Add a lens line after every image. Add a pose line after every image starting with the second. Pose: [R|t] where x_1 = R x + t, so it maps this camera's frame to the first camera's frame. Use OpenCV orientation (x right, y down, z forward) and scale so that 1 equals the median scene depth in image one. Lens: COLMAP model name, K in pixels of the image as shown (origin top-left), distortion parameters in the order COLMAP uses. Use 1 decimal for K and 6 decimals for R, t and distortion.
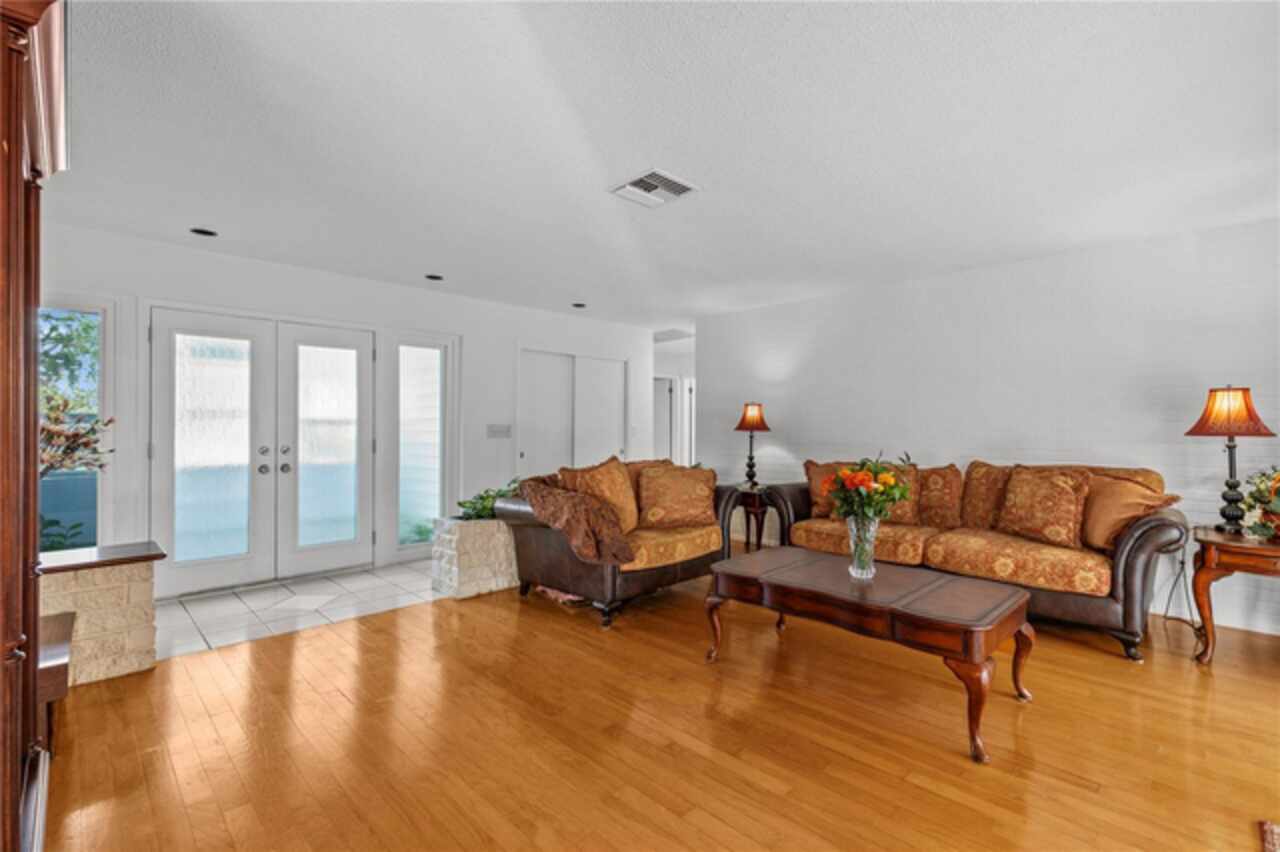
lens RADIAL K [[573.8, 0, 643.7], [0, 573.8, 427.1], [0, 0, 1]] dist [-0.000471, -0.000257]
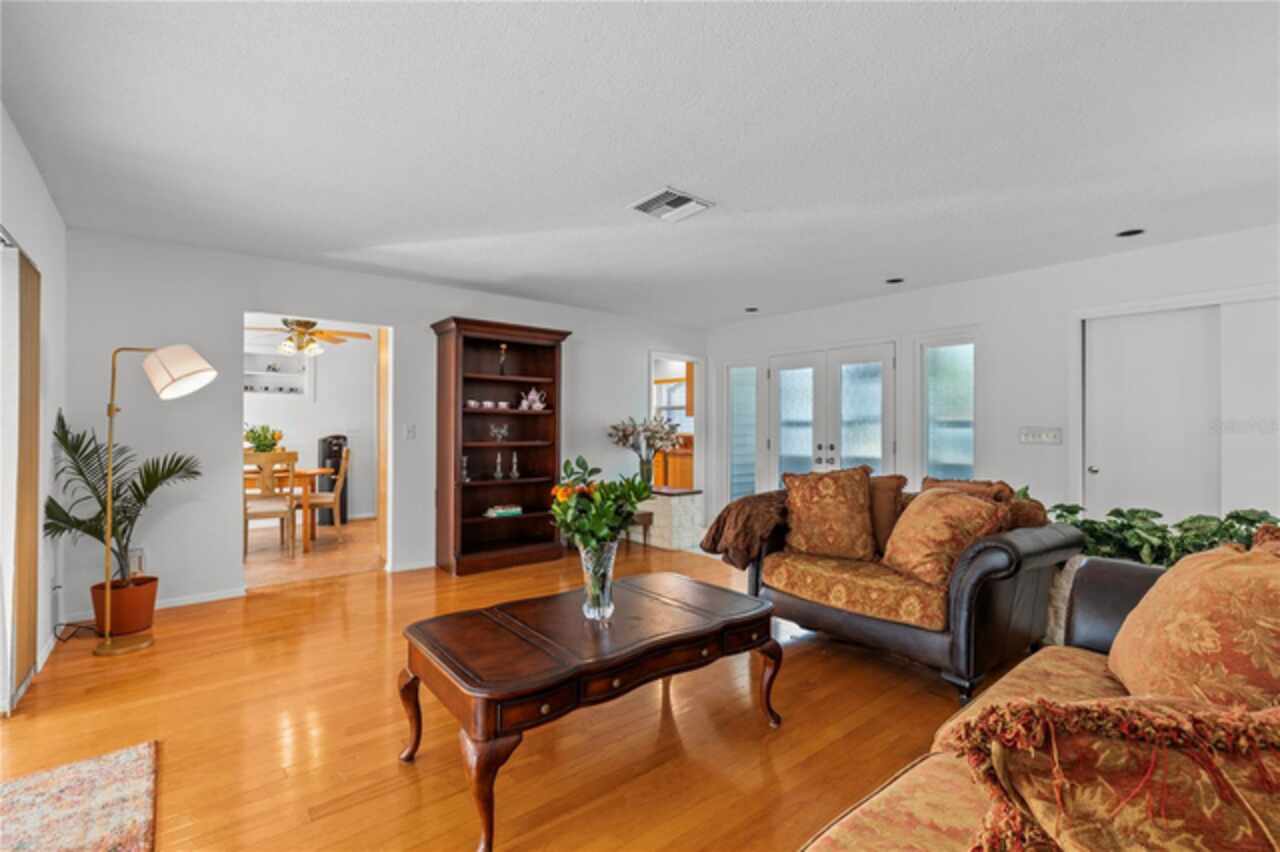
lens RADIAL K [[573.8, 0, 643.7], [0, 573.8, 427.1], [0, 0, 1]] dist [-0.000471, -0.000257]
pose [[-0.102099, -0.005531, -0.994759, 0.718377], [-0.004047, 0.999979, -0.005144, 0.002406], [0.994766, 0.003501, -0.102119, 0.703952]]
